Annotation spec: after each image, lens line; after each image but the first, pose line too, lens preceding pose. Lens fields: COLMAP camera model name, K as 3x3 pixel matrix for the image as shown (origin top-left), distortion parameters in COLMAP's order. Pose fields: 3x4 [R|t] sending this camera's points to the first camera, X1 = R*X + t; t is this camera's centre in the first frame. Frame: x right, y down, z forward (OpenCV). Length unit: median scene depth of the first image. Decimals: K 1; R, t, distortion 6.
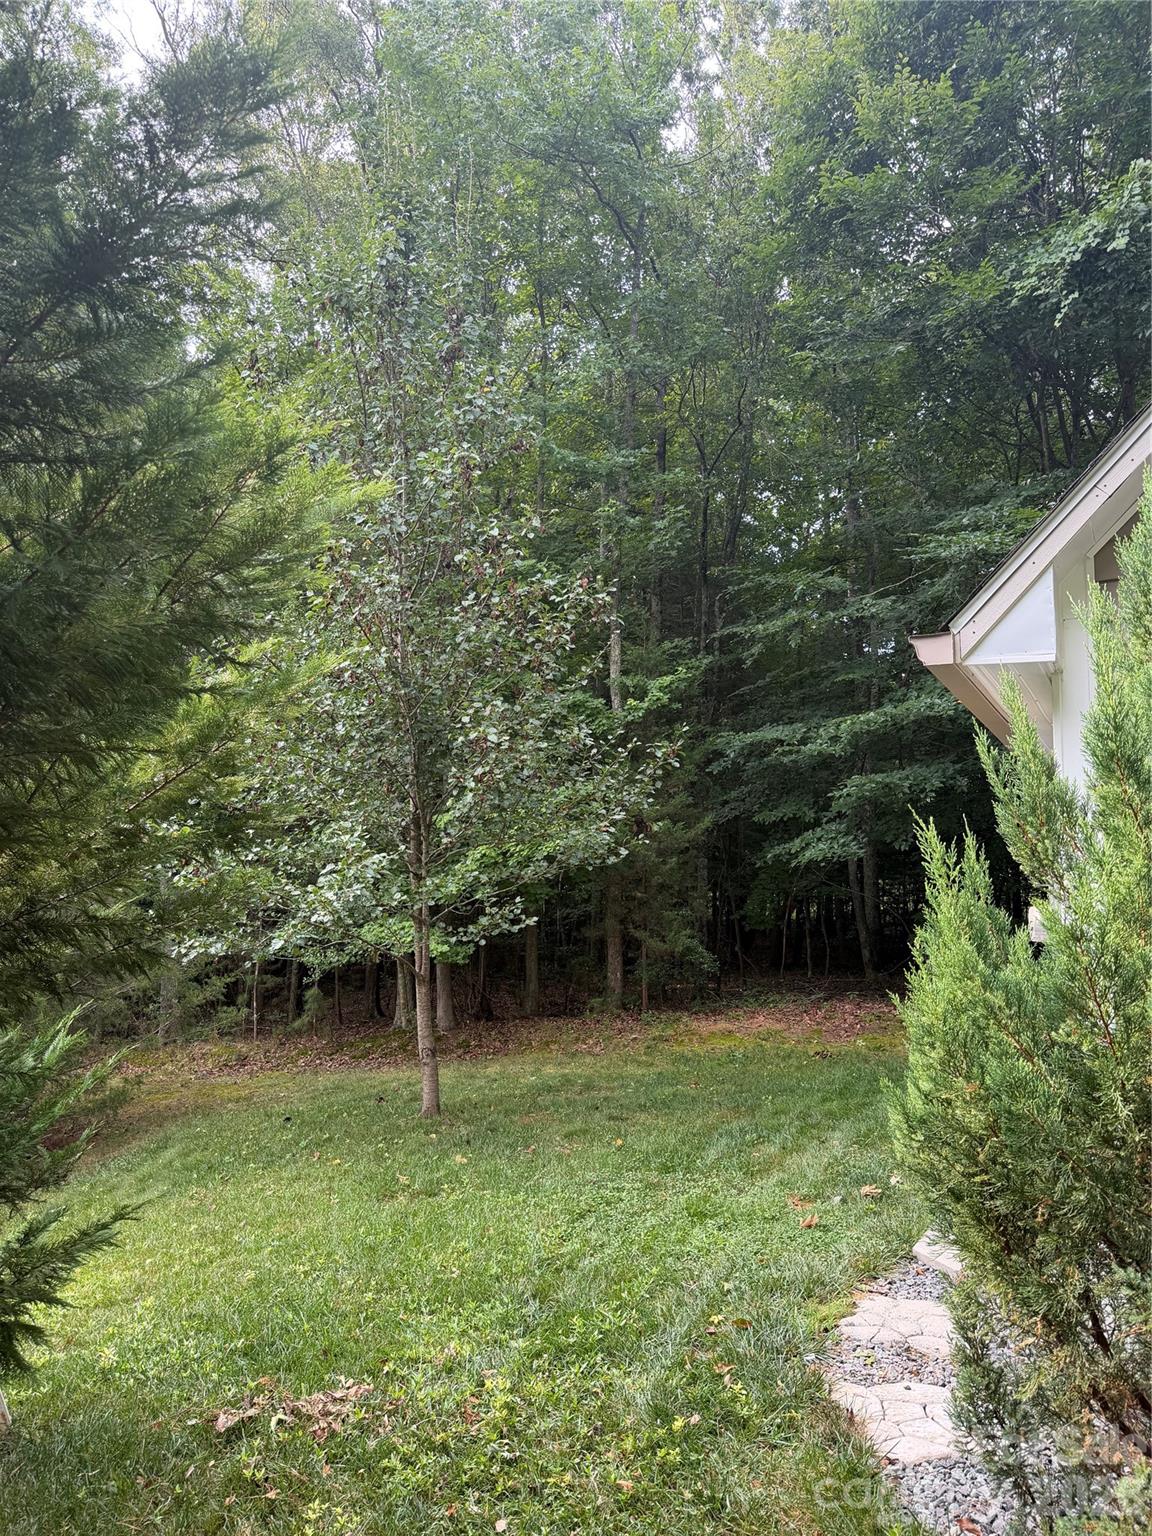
lens RADIAL K [[1074.4, 0, 581.0], [0, 1074.4, 770.5], [0, 0, 1]] dist [-0.011415, -0.003121]
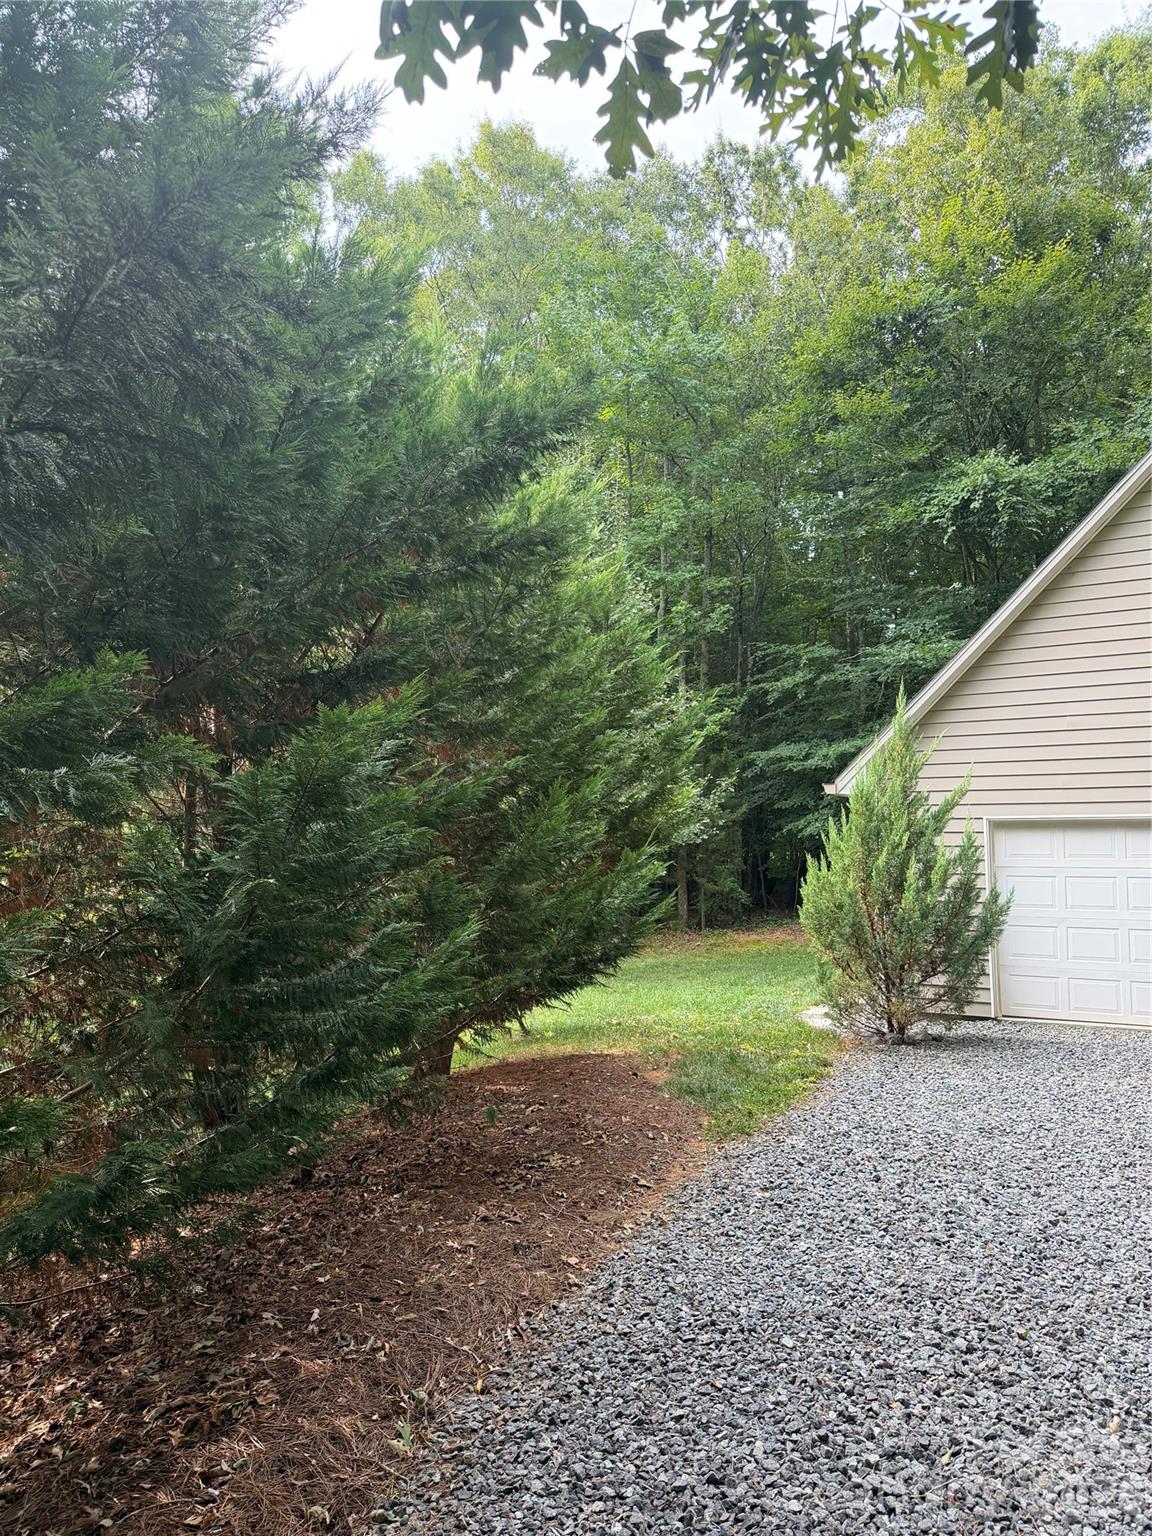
lens RADIAL K [[1074.4, 0, 571.2], [0, 1074.4, 764.8], [0, 0, 1]] dist [-0.011415, -0.003121]
pose [[0.999558, -0.002434, -0.029614, -0.087615], [0.003692, 0.999090, 0.042497, -0.083079], [0.029483, -0.042587, 0.998658, -0.565436]]
